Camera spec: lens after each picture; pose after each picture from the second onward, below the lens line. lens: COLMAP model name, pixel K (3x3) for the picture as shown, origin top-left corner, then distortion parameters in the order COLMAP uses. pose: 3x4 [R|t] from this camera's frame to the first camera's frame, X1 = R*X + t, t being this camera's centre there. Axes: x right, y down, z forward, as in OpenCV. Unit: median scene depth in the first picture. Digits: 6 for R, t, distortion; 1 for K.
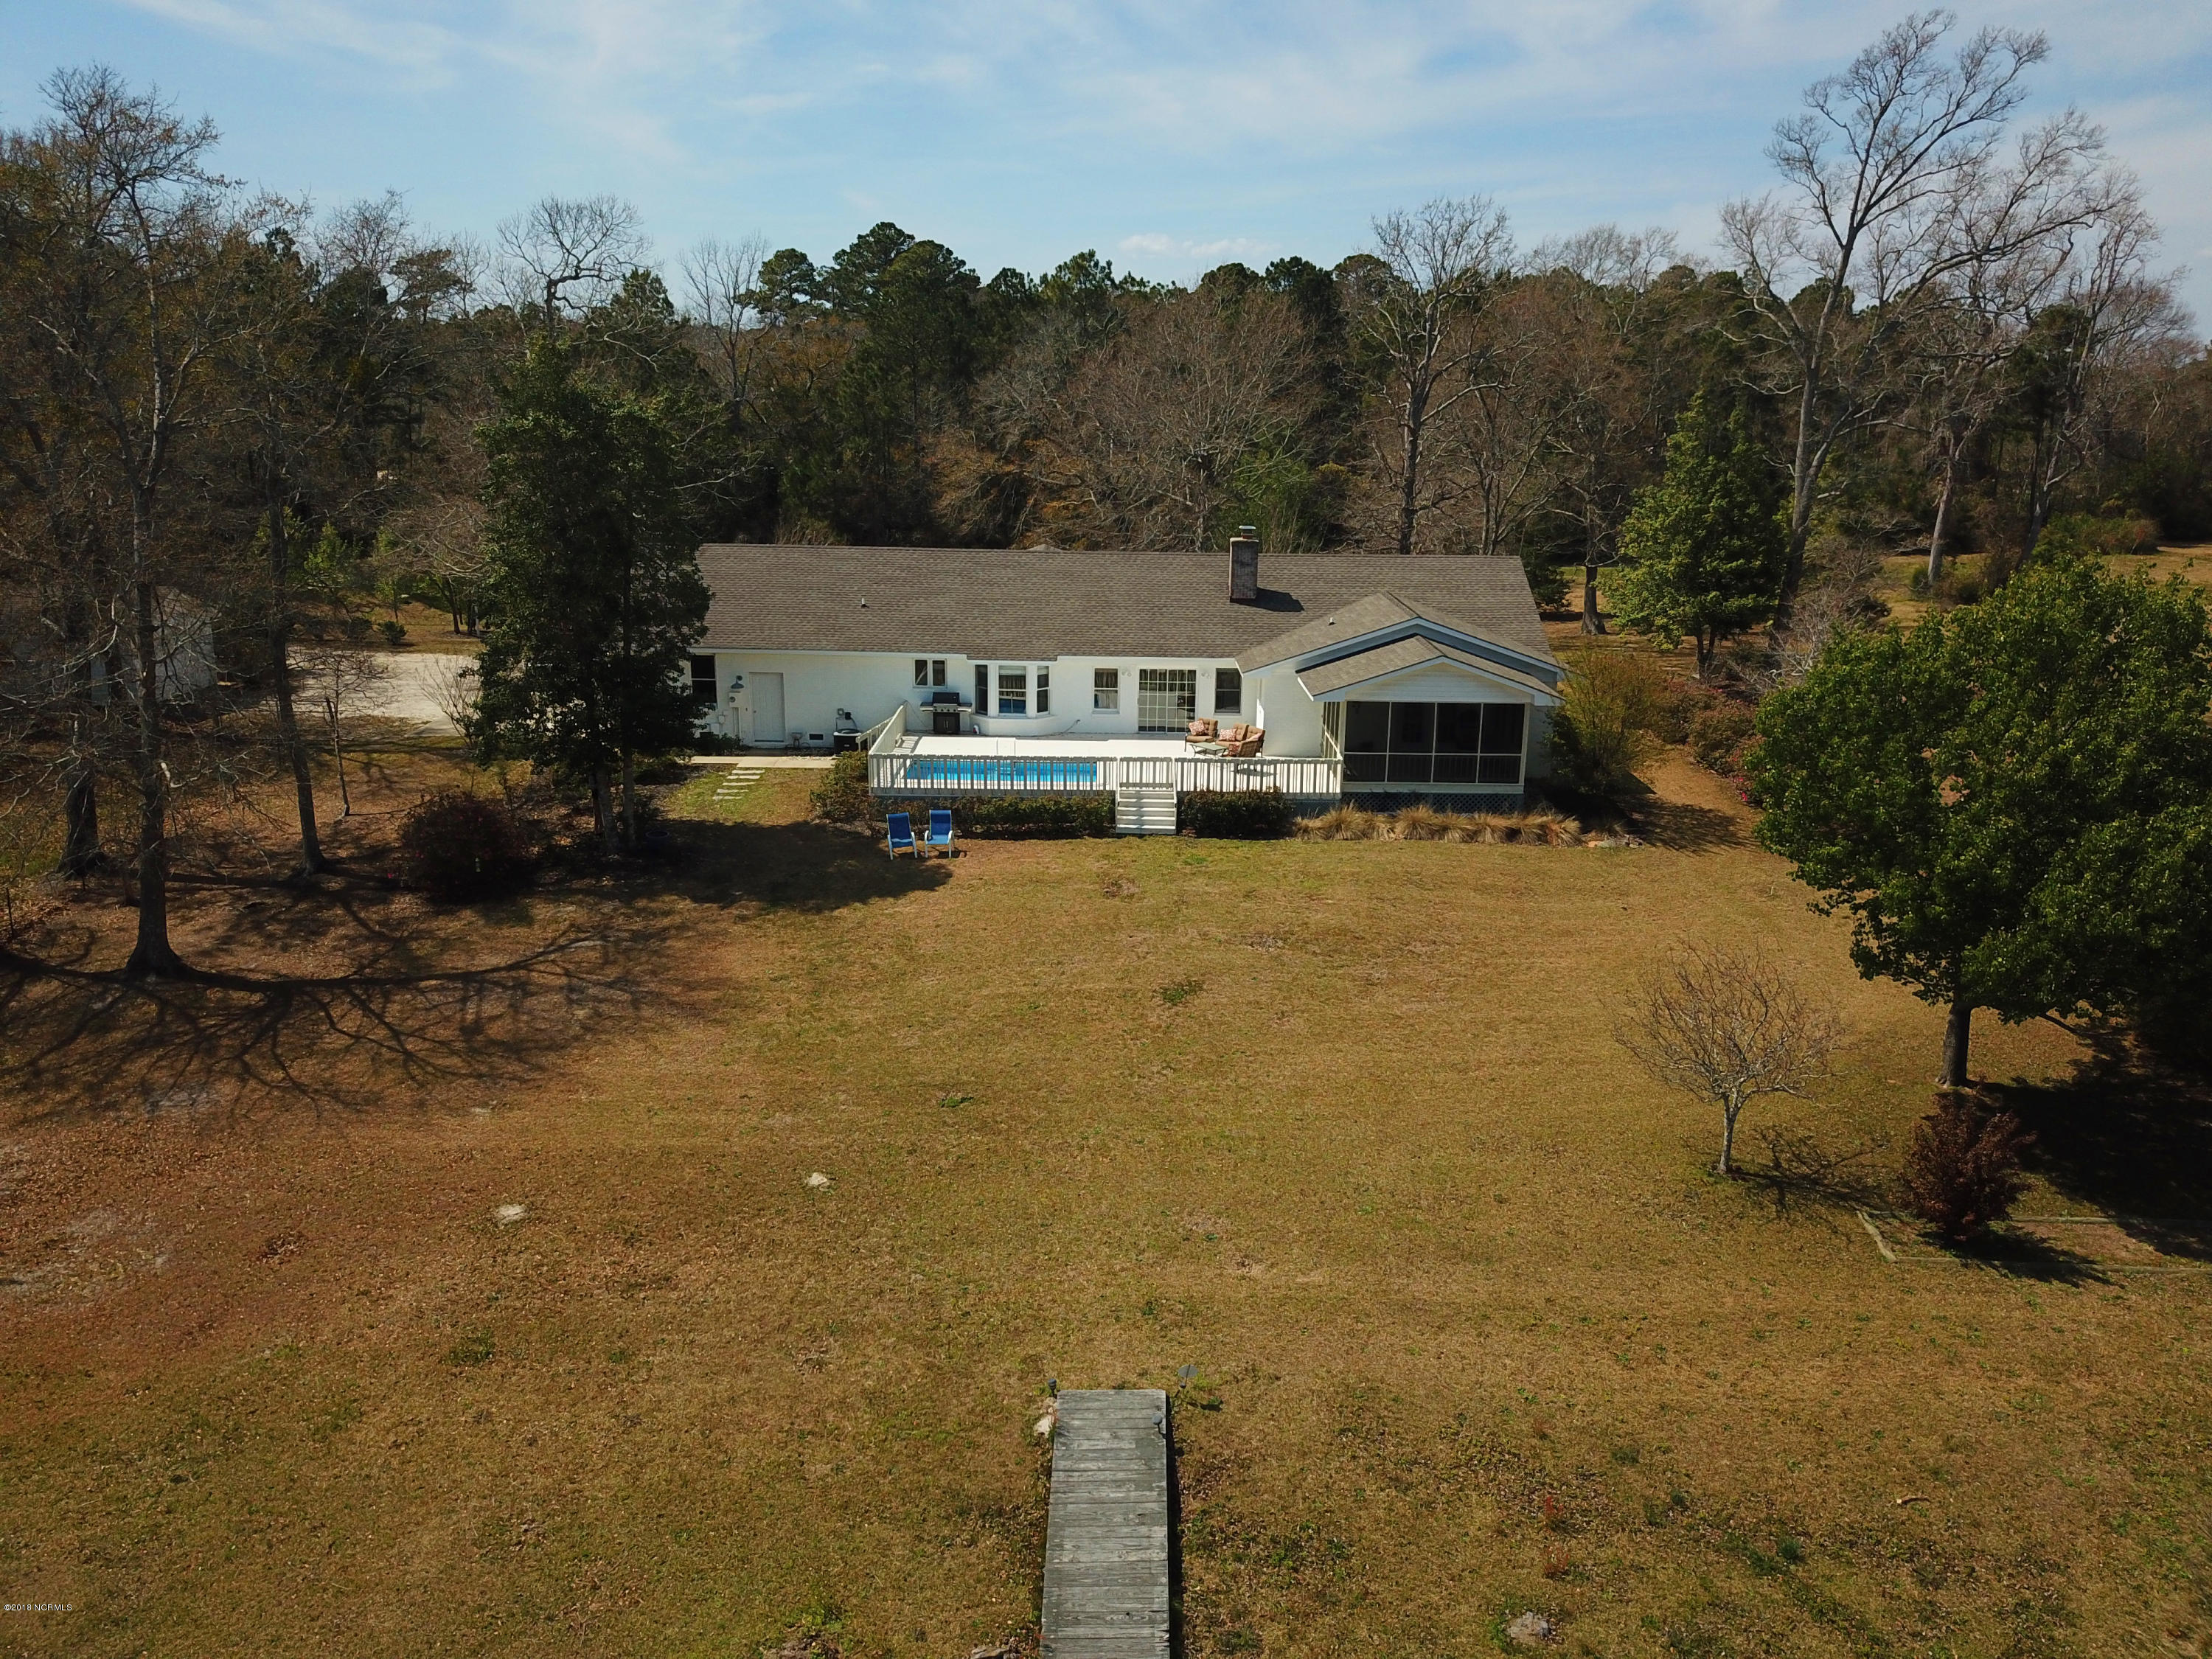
lens RADIAL K [[1697.4, 0, 1106.0], [0, 1697.4, 829.5], [0, 0, 1]] dist [0.007560, -0.037025]
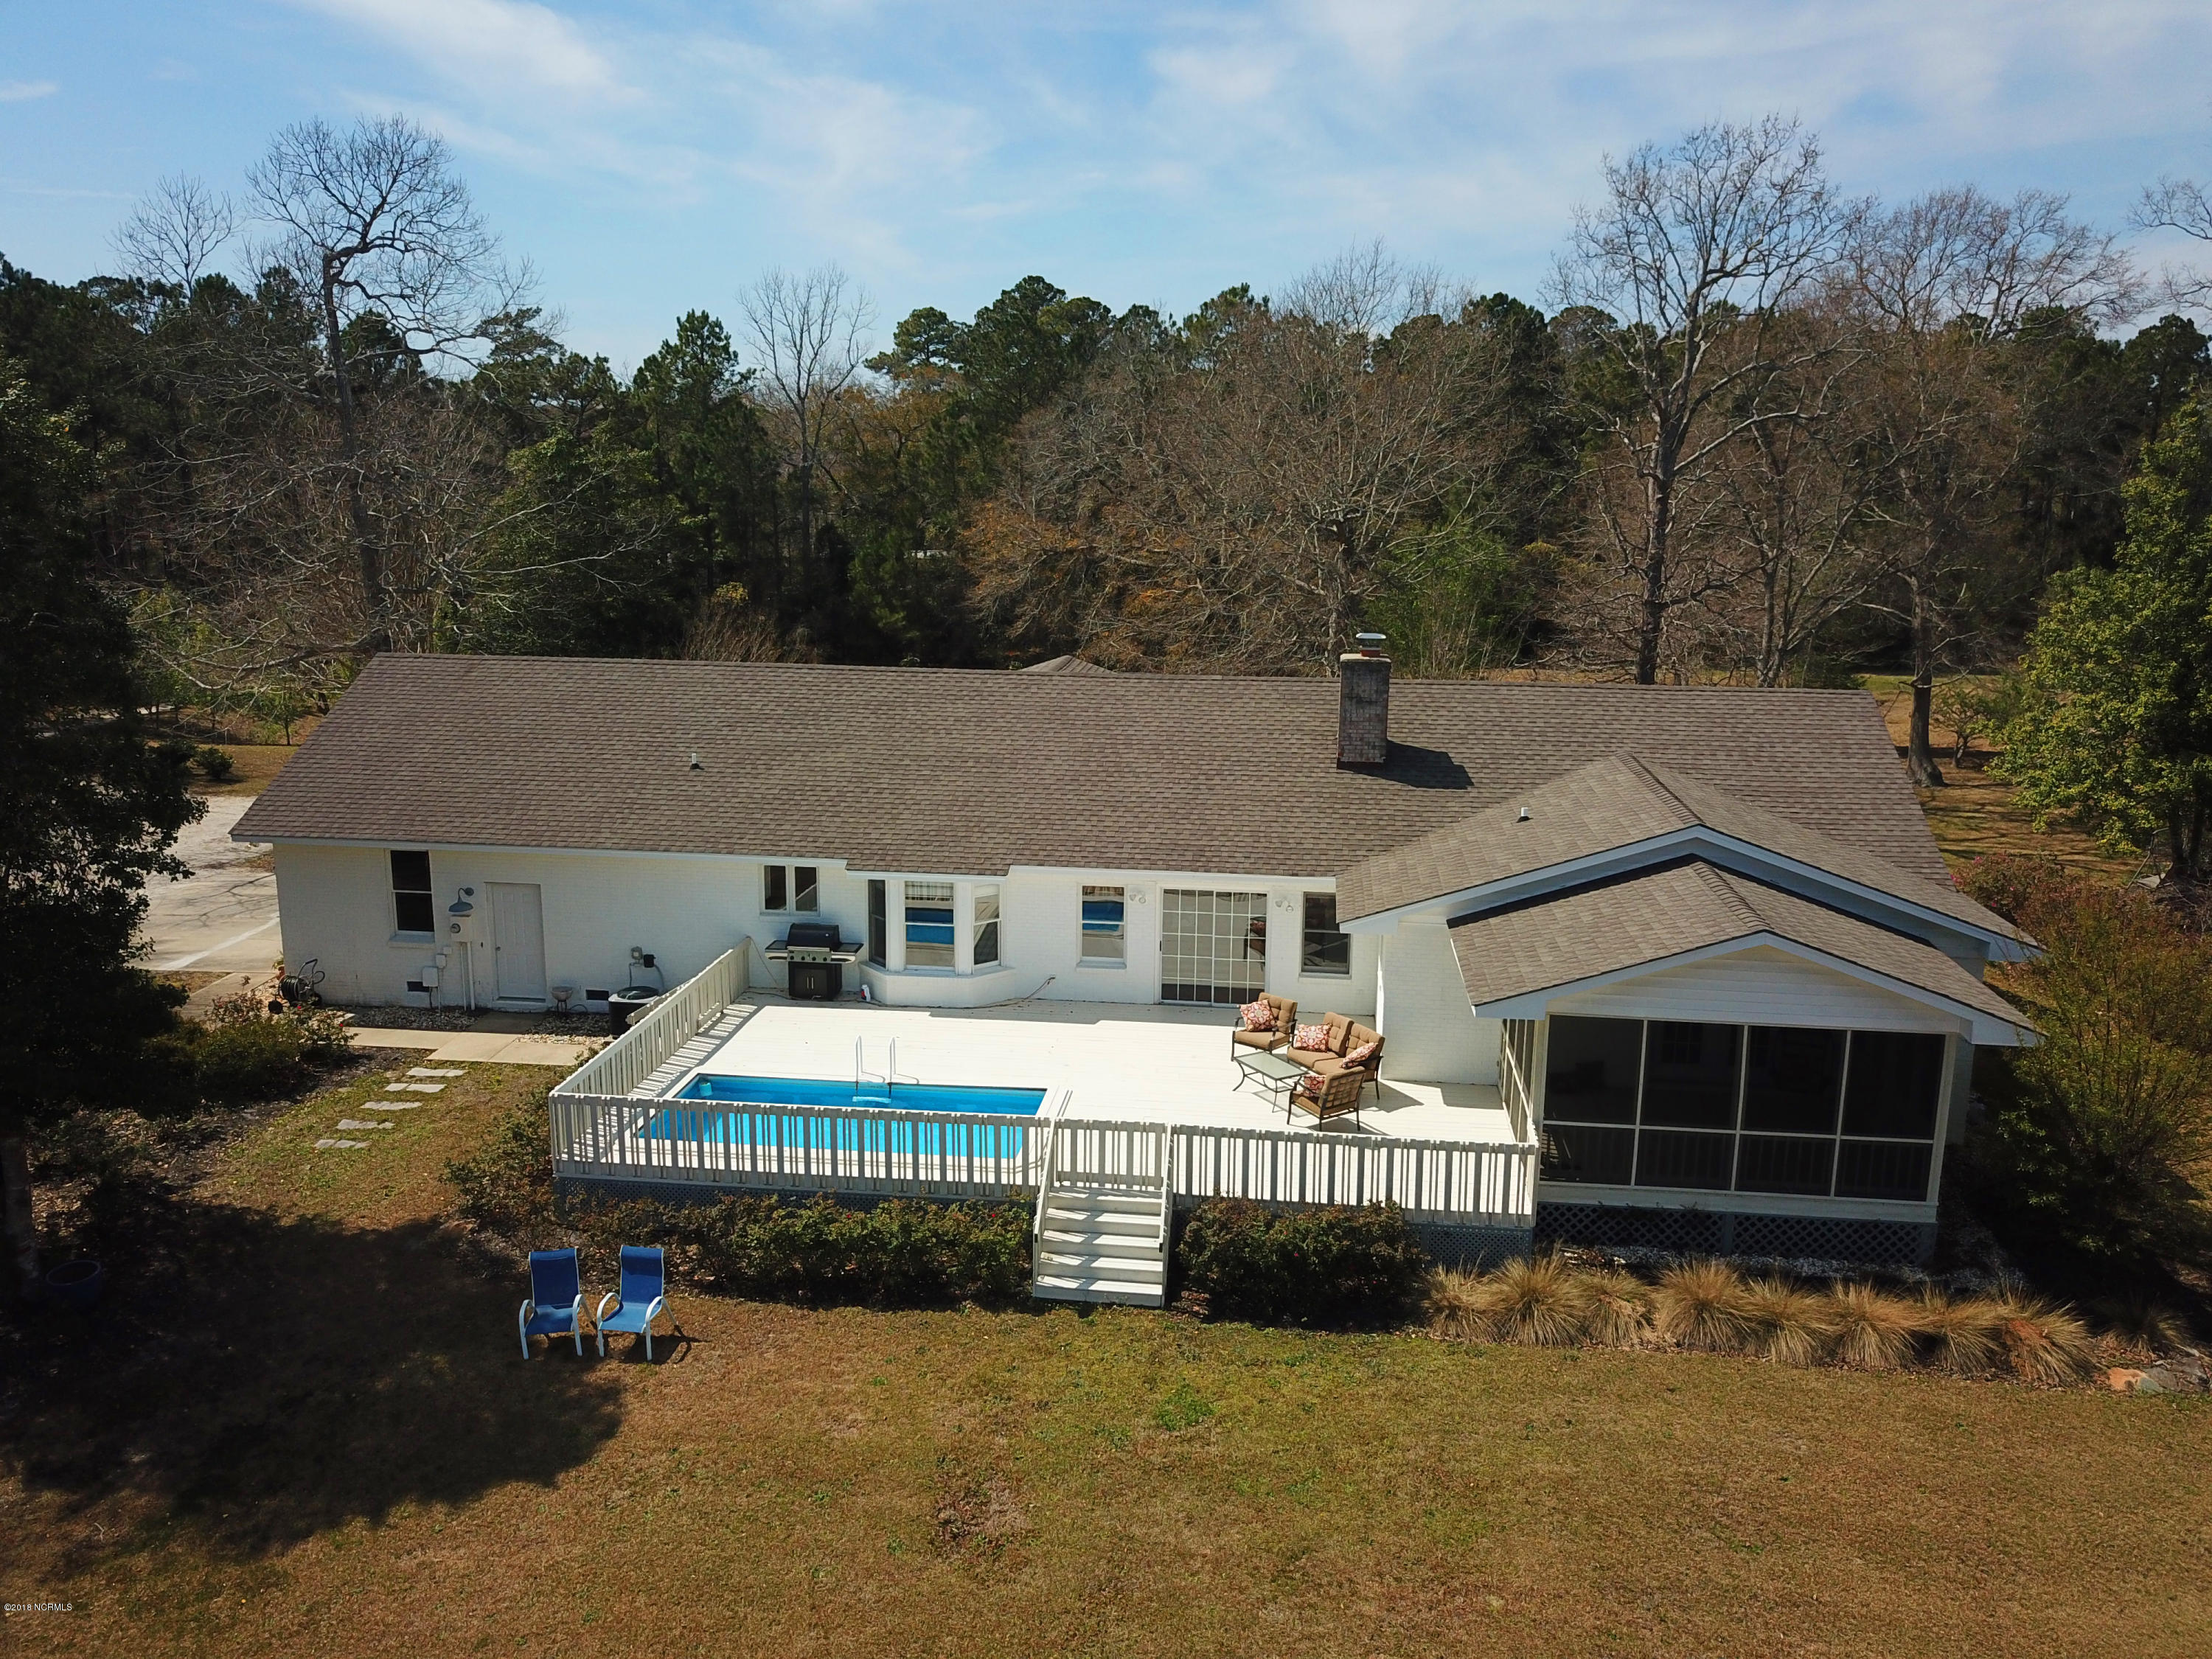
lens RADIAL K [[1697.4, 0, 1106.0], [0, 1697.4, 829.5], [0, 0, 1]] dist [0.007560, -0.037025]
pose [[0.992619, 0.021441, -0.119368, 0.066502], [-0.027376, 0.998457, -0.048303, -0.087855], [0.118148, 0.051214, 0.991674, 0.454530]]
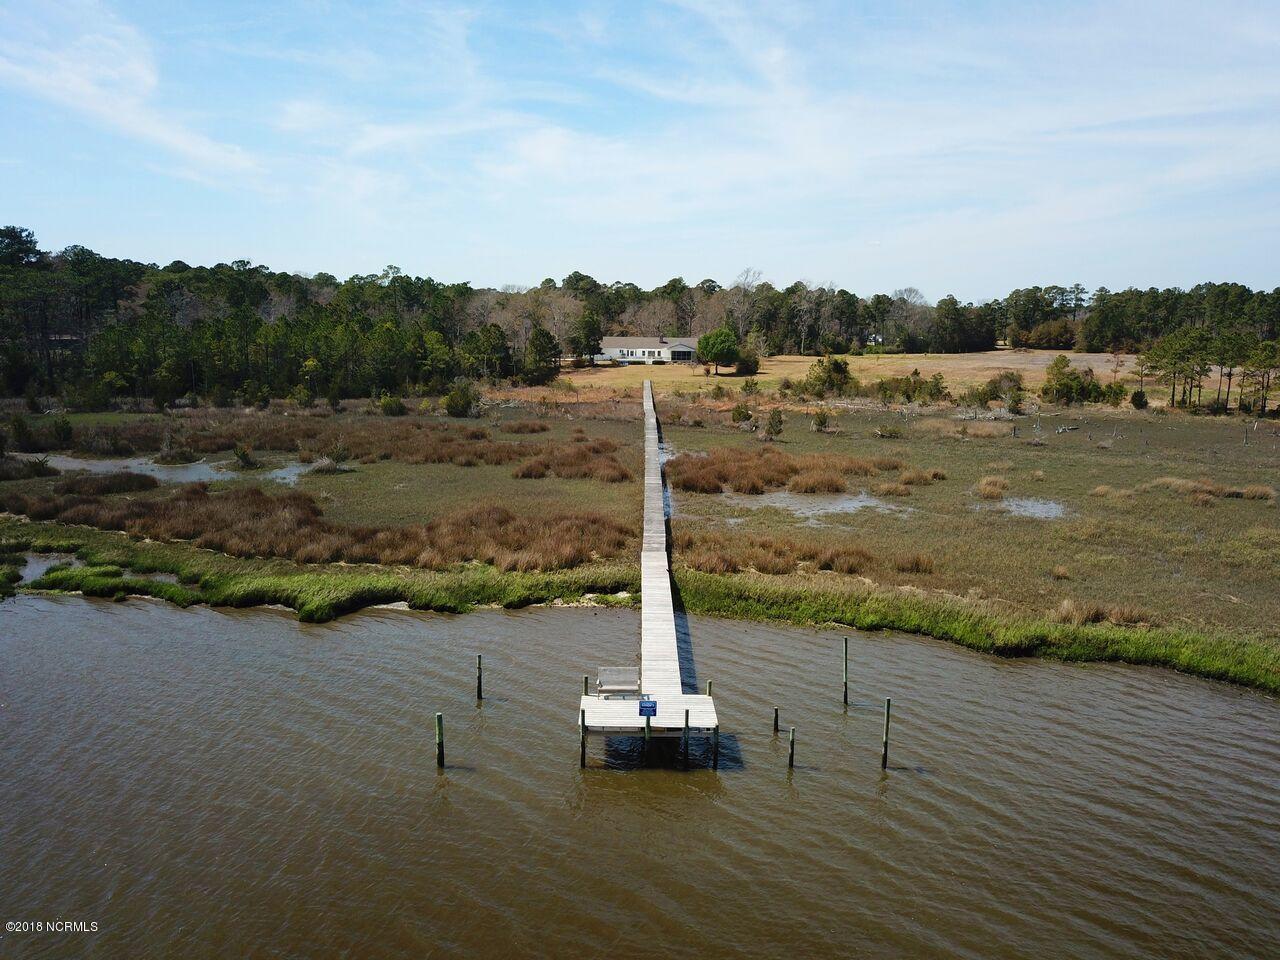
lens RADIAL K [[929.2, 0, 607.7], [0, 929.2, 478.8], [0, 0, 1]] dist [0.098838, -0.242278]
pose [[0.999524, -0.018692, -0.024538, -0.070429], [0.016619, 0.996485, -0.082102, 0.850433], [0.025987, 0.081655, 0.996322, -3.272310]]
